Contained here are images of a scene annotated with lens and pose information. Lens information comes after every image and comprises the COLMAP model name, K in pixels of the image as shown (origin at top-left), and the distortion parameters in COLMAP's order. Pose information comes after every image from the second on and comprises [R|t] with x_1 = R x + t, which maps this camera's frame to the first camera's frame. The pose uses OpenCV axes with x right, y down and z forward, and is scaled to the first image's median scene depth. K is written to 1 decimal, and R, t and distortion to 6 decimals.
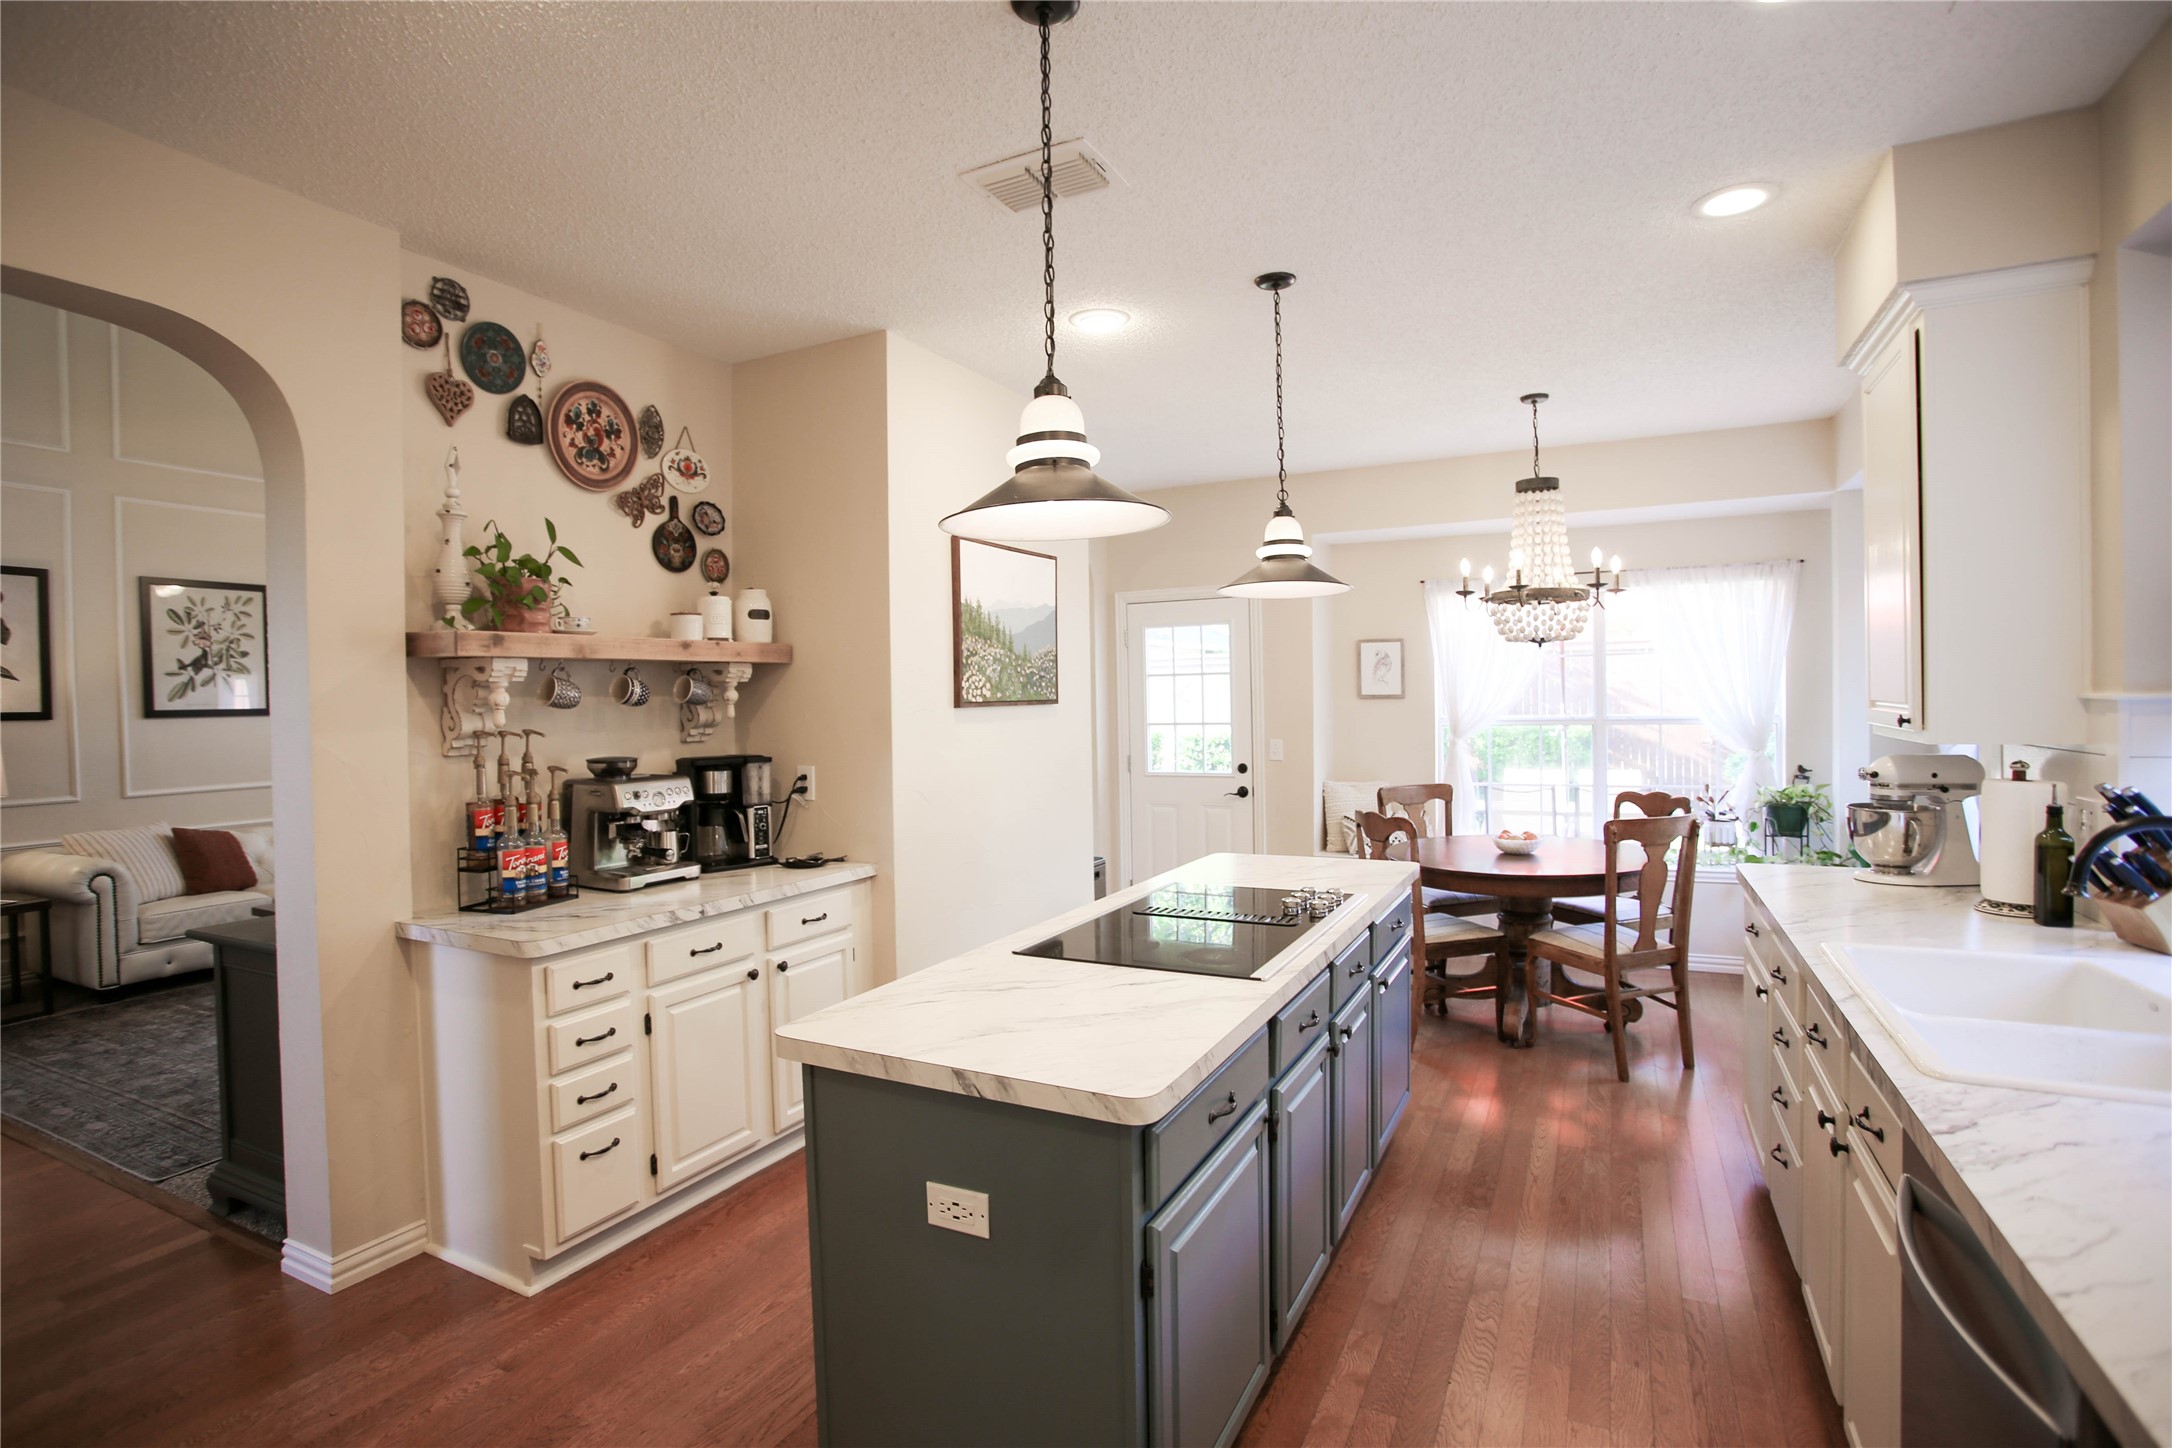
lens RADIAL K [[1053.0, 0, 1075.2], [0, 1053.0, 716.7], [0, 0, 1]] dist [-0.072148, 0.028761]
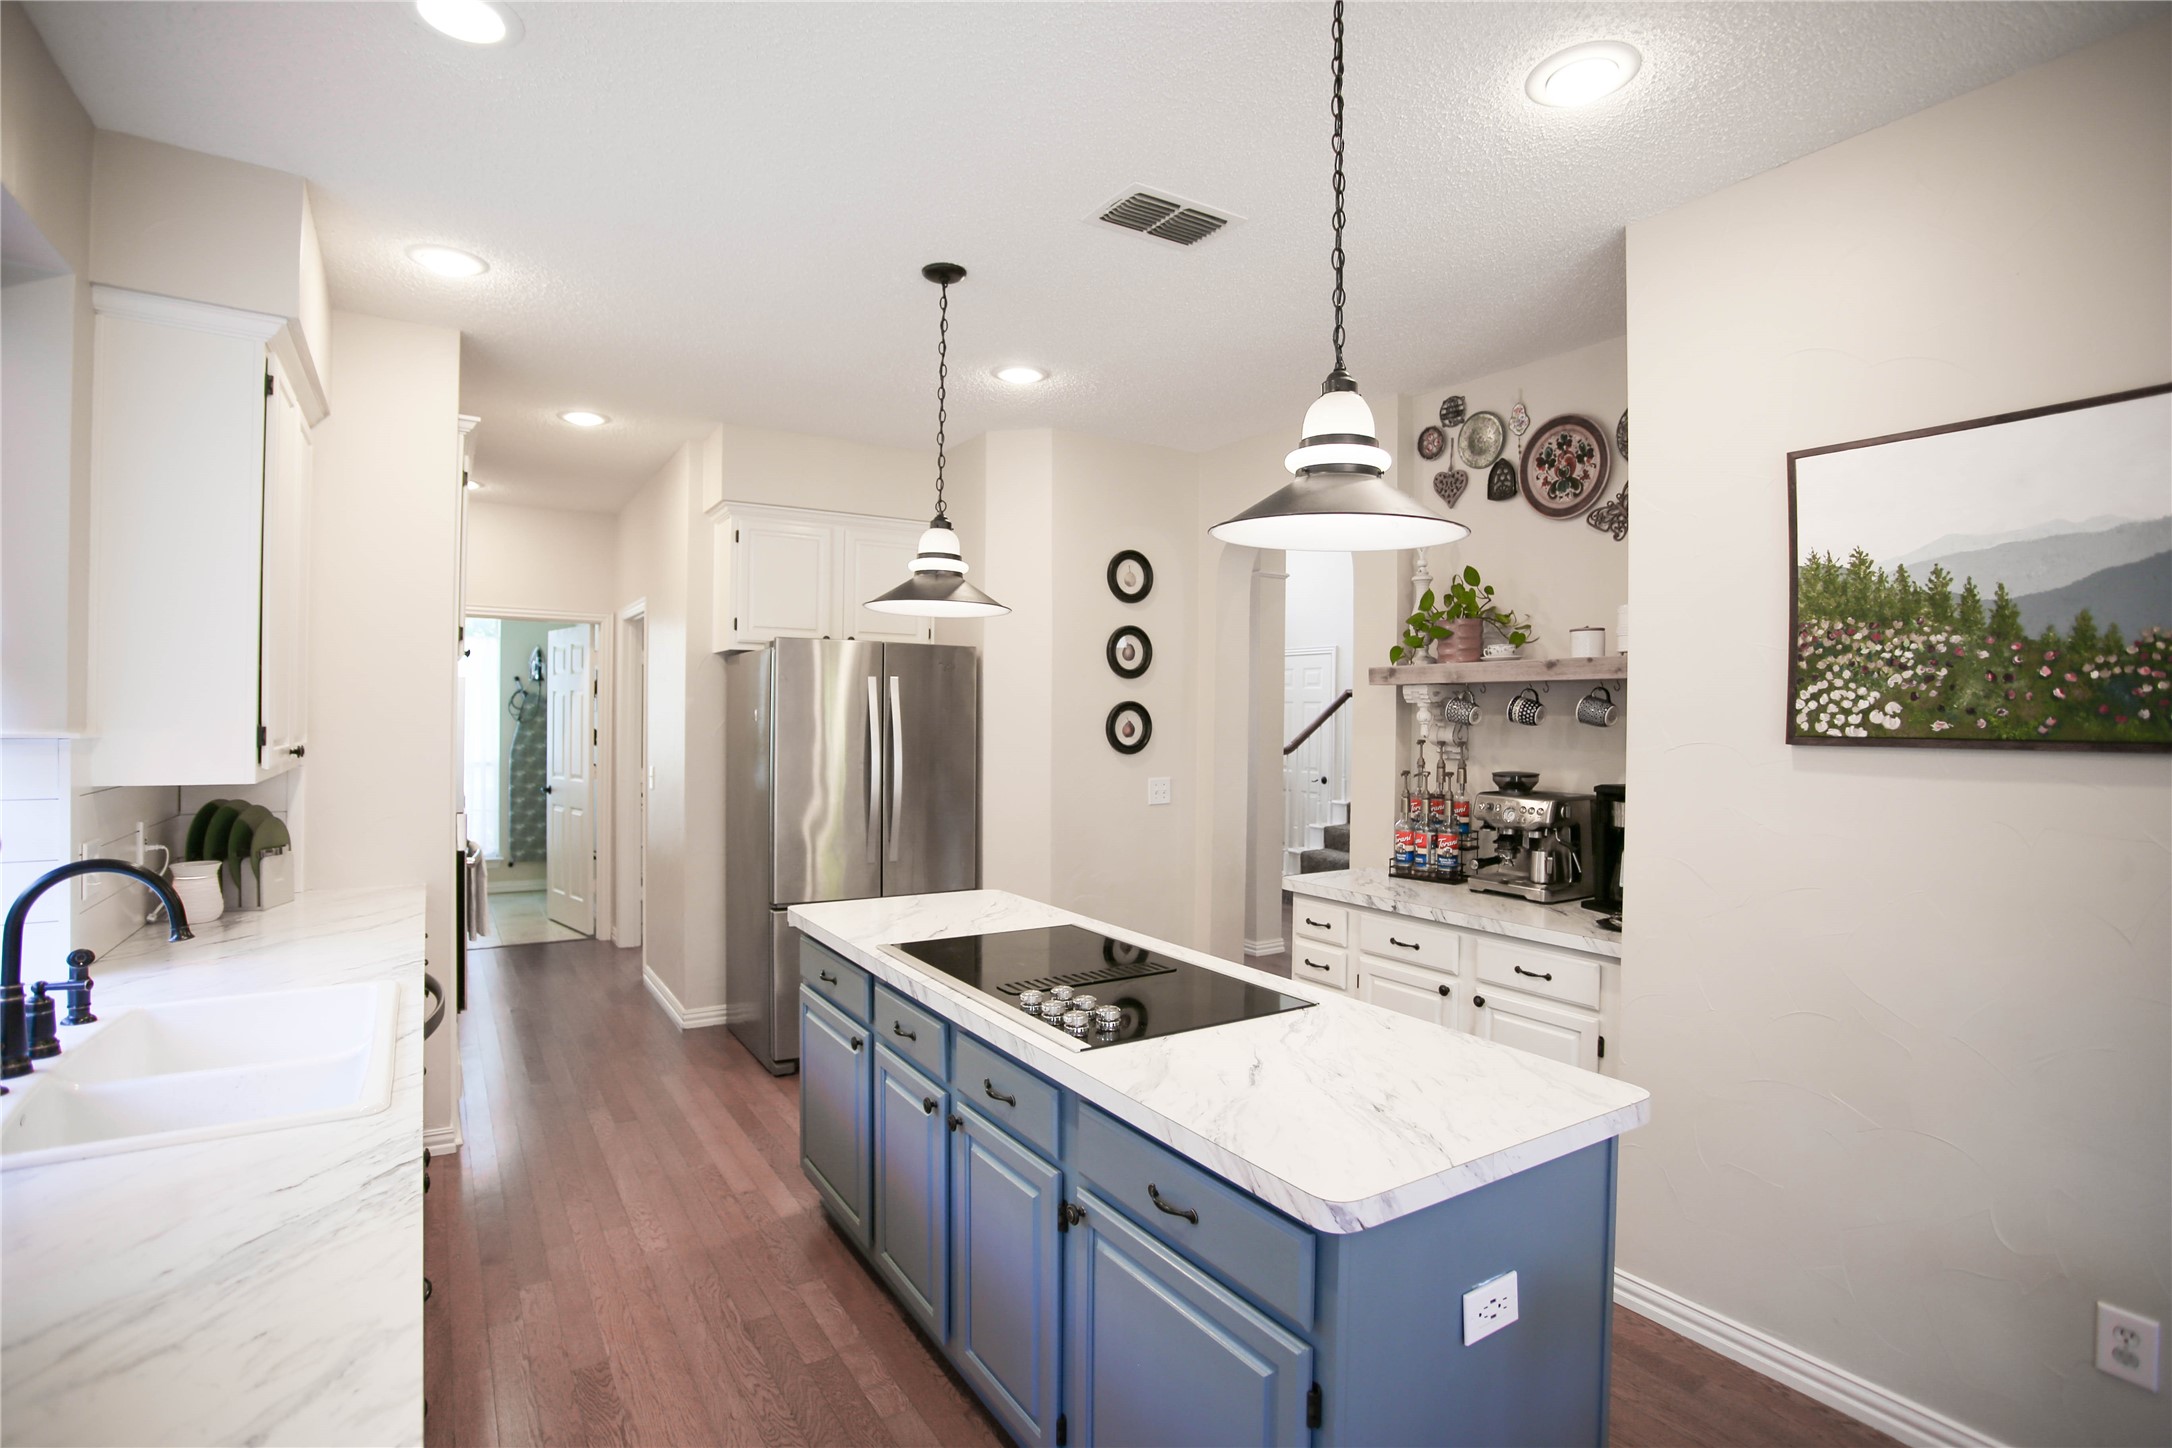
lens RADIAL K [[1053.0, 0, 1075.2], [0, 1053.0, 716.7], [0, 0, 1]] dist [-0.072148, 0.028761]
pose [[-0.514471, 0.016463, -0.857350, 0.687417], [-0.013824, 0.999527, 0.027488, -0.040215], [0.857396, 0.025994, -0.514000, 1.112656]]
